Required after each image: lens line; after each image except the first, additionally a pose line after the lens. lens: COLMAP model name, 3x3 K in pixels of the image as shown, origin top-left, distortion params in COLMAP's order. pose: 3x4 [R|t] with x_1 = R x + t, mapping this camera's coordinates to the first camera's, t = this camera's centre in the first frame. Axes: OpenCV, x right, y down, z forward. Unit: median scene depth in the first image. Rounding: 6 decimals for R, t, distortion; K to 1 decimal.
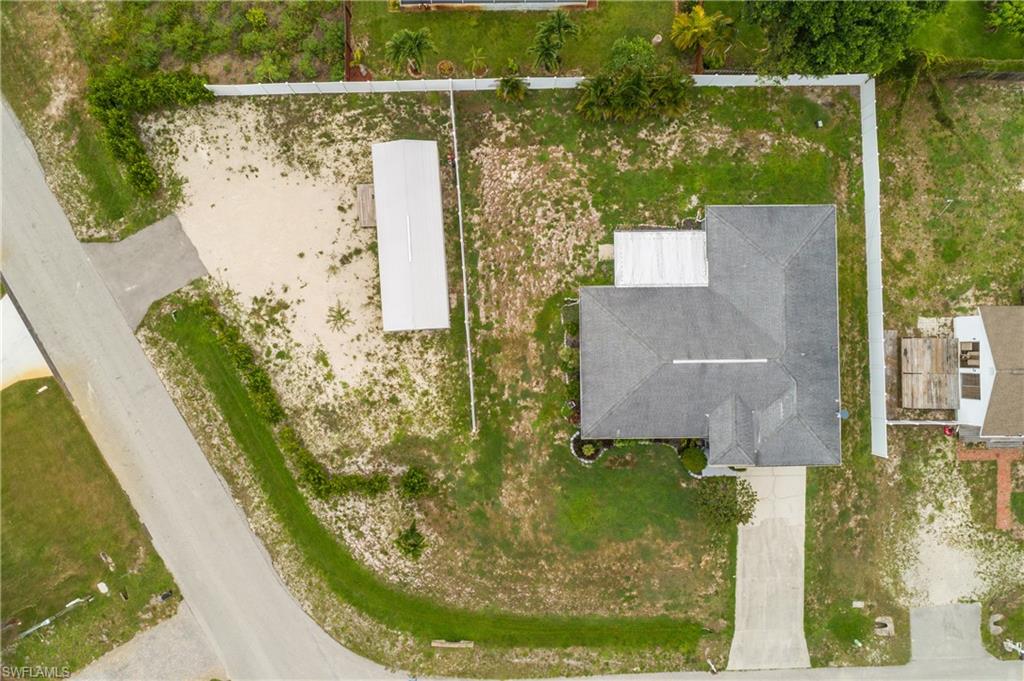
lens RADIAL K [[683.9, 0, 512.0], [0, 683.9, 340.5], [0, 0, 1]] dist [-0.008906, 0.005311]
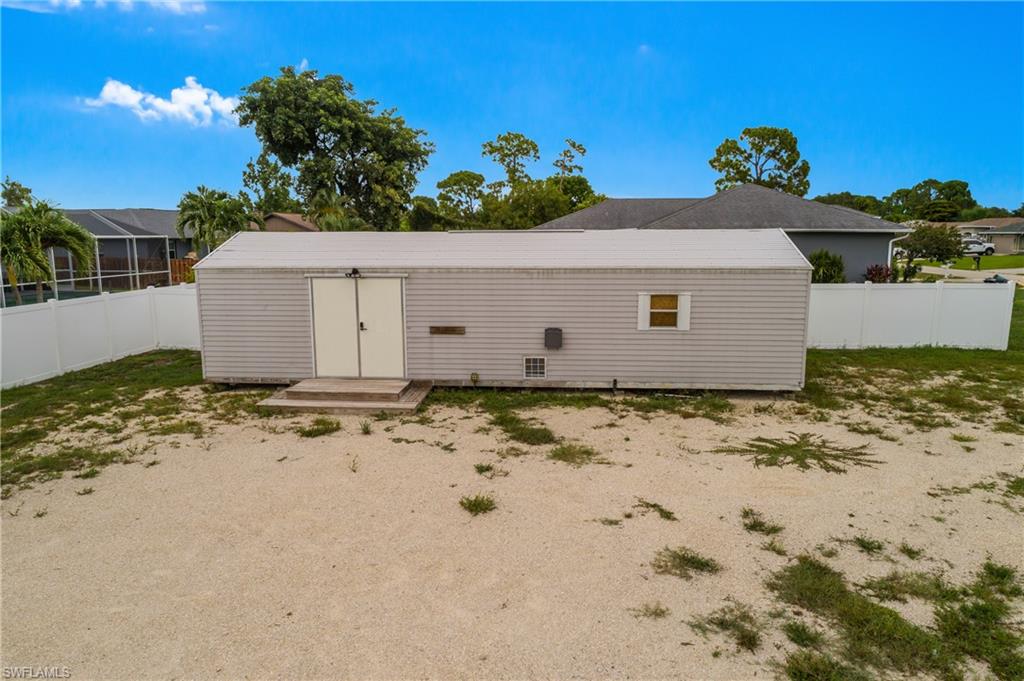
lens RADIAL K [[683.9, 0, 512.0], [0, 683.9, 340.5], [0, 0, 1]] dist [-0.008906, 0.005311]
pose [[0.143906, -0.176550, 0.973715, -0.468170], [0.989418, 0.044097, -0.138232, -0.094290], [-0.018533, 0.983303, 0.181028, 0.928354]]
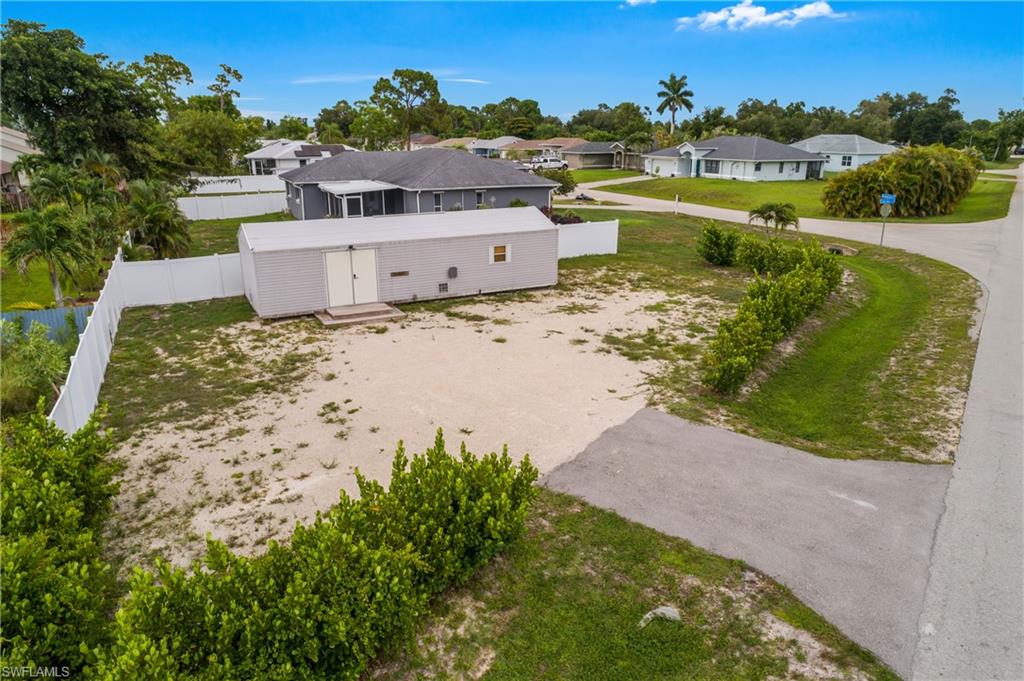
lens RADIAL K [[683.9, 0, 512.0], [0, 683.9, 340.5], [0, 0, 1]] dist [-0.008906, 0.005311]
pose [[-0.404486, -0.288791, 0.867750, -0.718584], [0.914018, -0.095473, 0.394279, -0.301916], [-0.031018, 0.952620, 0.302578, 0.858823]]
